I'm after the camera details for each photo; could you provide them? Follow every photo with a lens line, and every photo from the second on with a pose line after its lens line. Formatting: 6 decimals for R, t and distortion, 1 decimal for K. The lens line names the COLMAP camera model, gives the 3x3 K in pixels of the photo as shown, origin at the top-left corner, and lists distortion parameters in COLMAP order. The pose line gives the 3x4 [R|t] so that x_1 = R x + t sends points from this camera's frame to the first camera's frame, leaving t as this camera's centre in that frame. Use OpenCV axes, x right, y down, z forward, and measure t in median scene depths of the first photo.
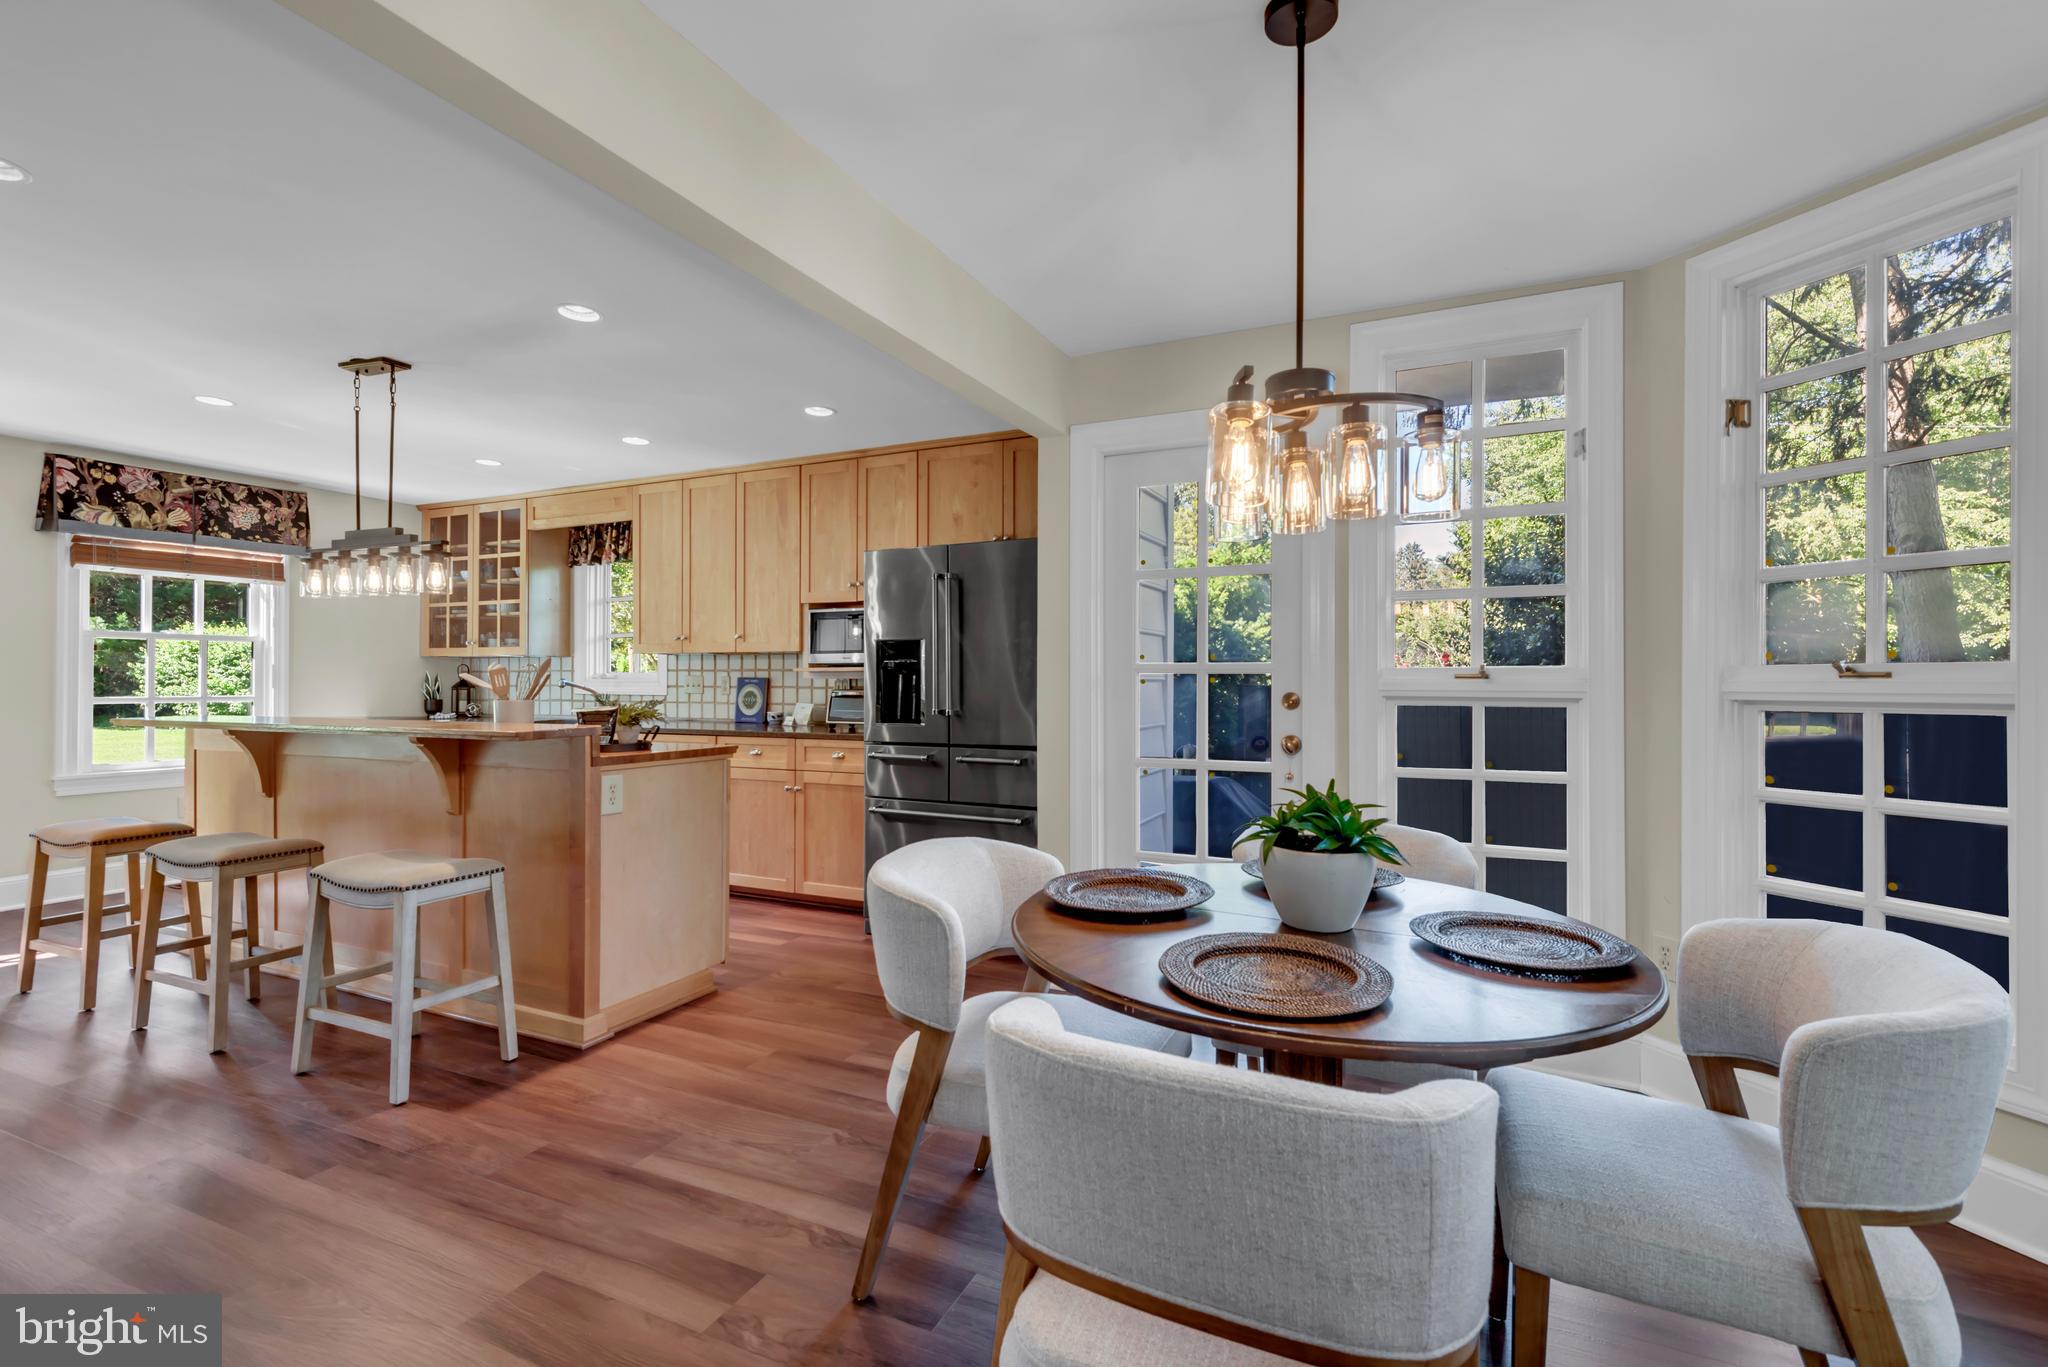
lens RADIAL K [[912.4, 0, 1024.8], [0, 912.4, 669.9], [0, 0, 1]] dist [0.024542, -0.011520]
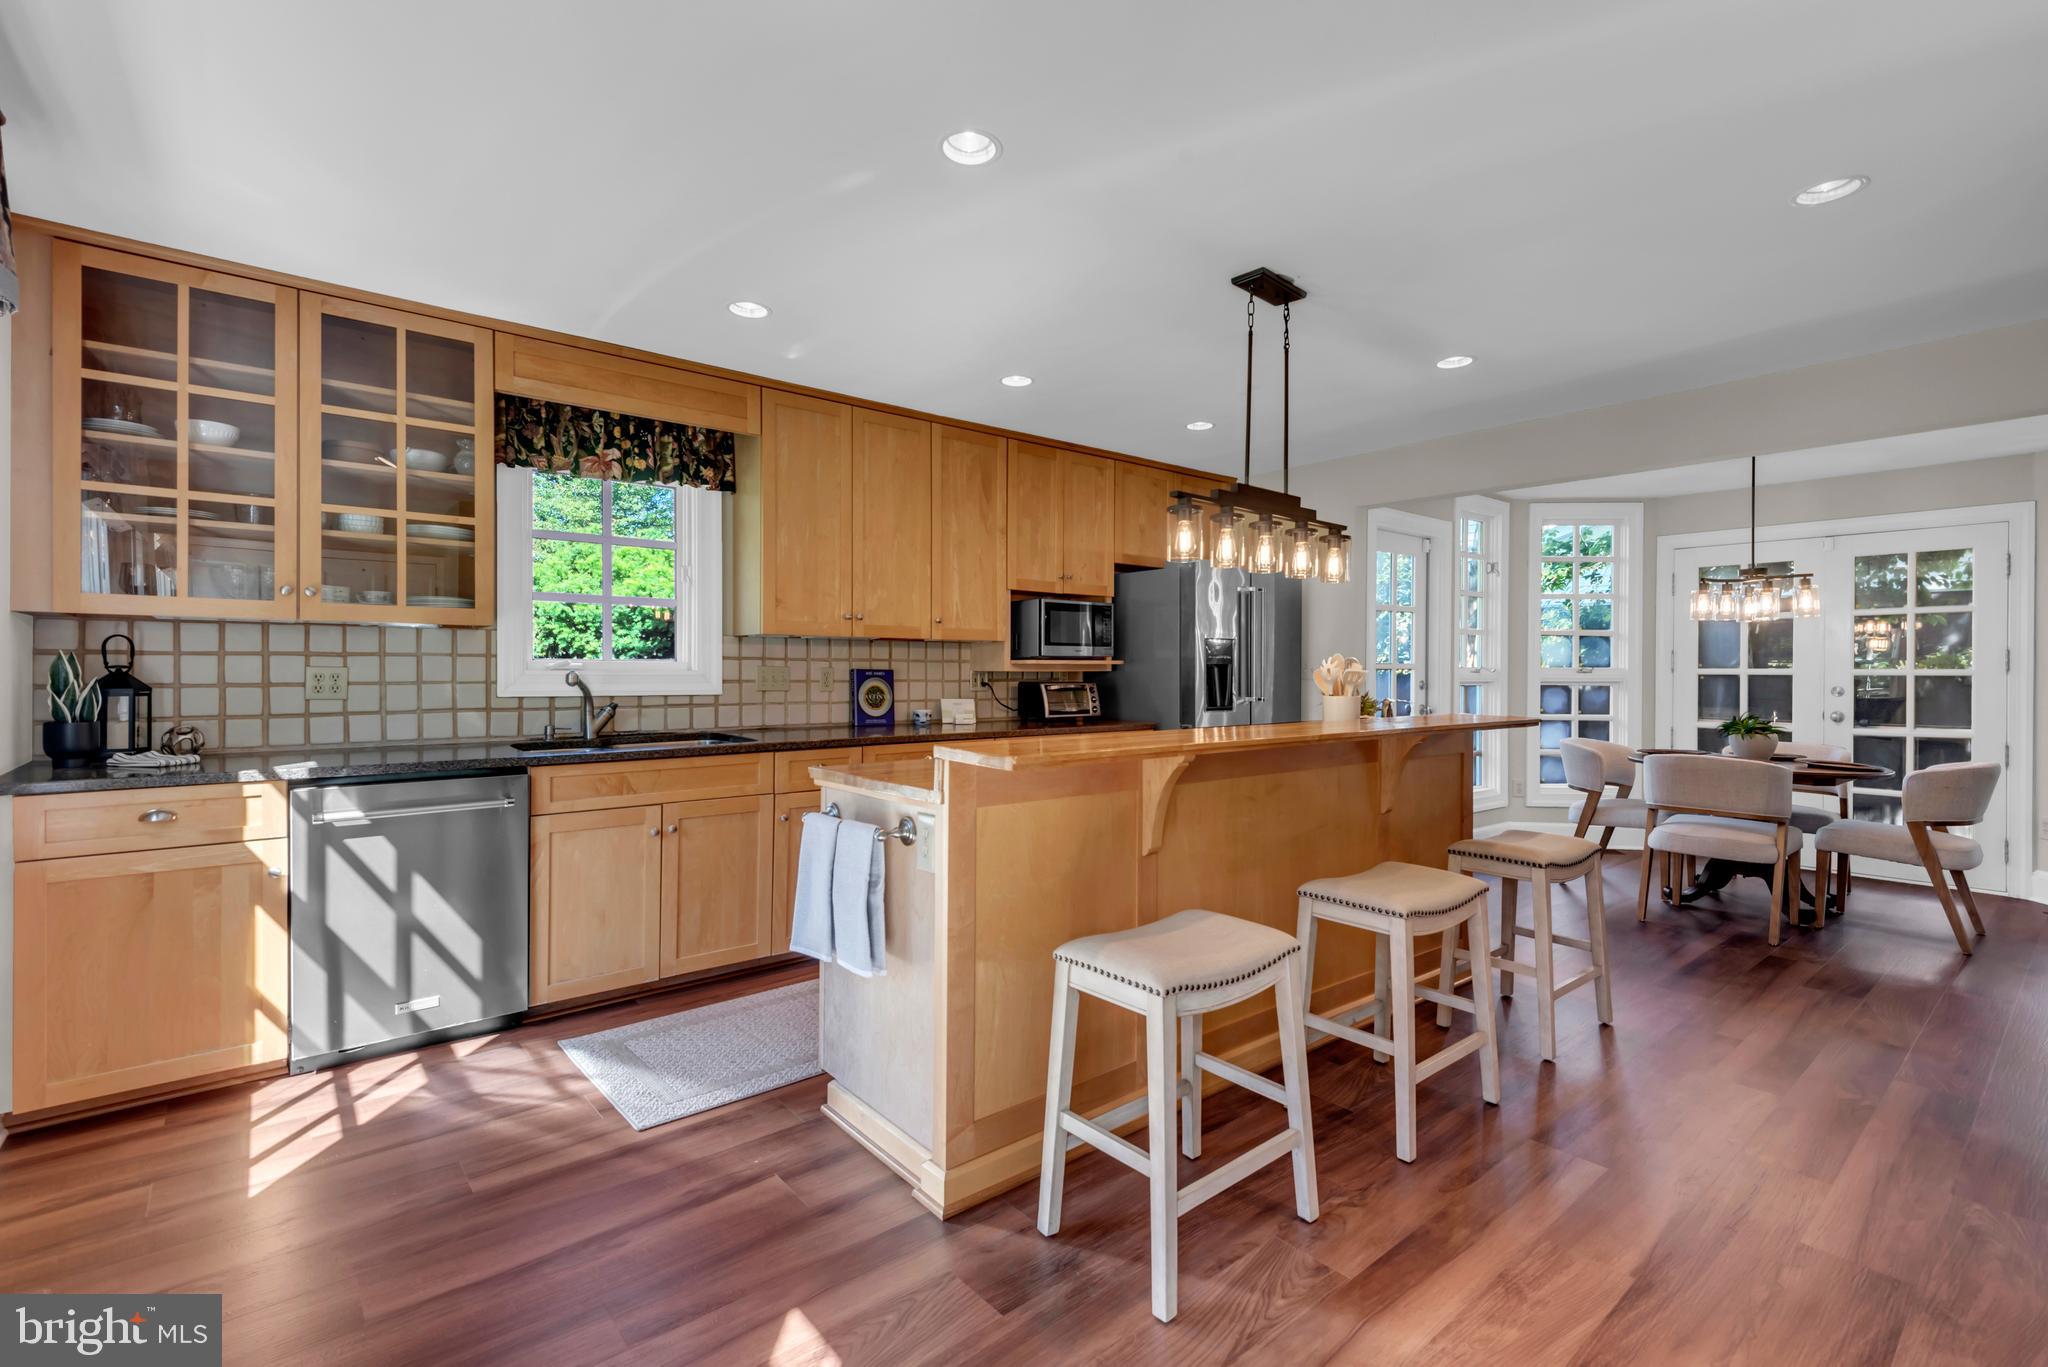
lens RADIAL K [[912.4, 0, 1024.8], [0, 912.4, 669.9], [0, 0, 1]] dist [0.024542, -0.011520]
pose [[0.429789, -0.000332, 0.902929, -1.104734], [-0.011756, 0.999913, 0.005963, 0.002918], [-0.902853, -0.013178, 0.429747, 0.609287]]
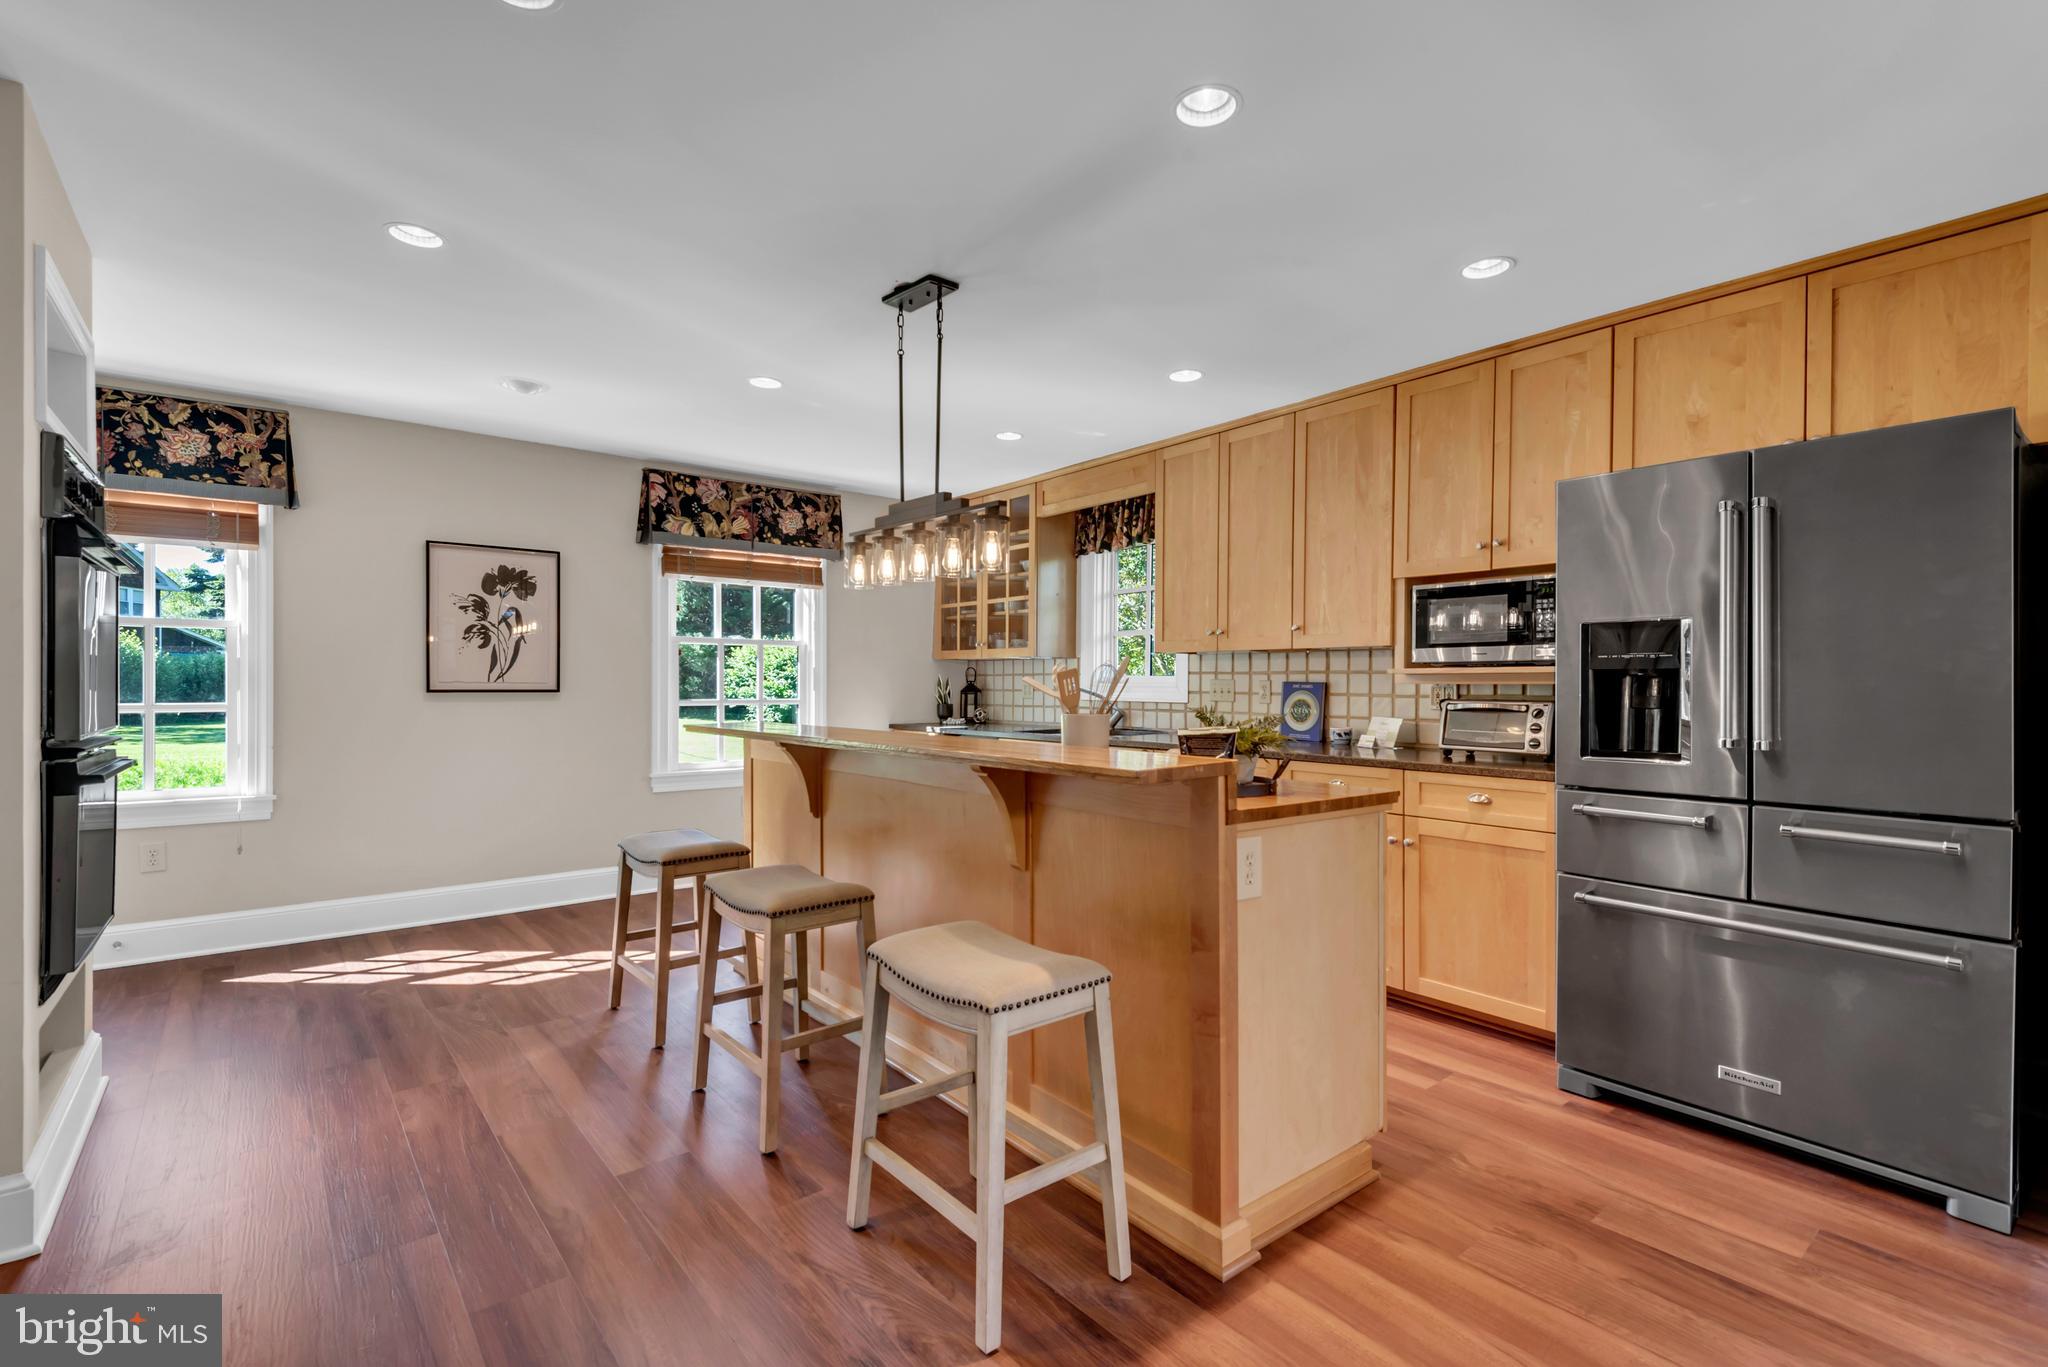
lens RADIAL K [[912.6, 0, 1023.4], [0, 912.6, 677.7], [0, 0, 1]] dist [0.055253, -0.035146]
pose [[0.900091, -0.000771, -0.435700, -0.197941], [0.002742, 0.999989, 0.003894, 0.001207], [0.435693, -0.004700, 0.900083, 0.228298]]
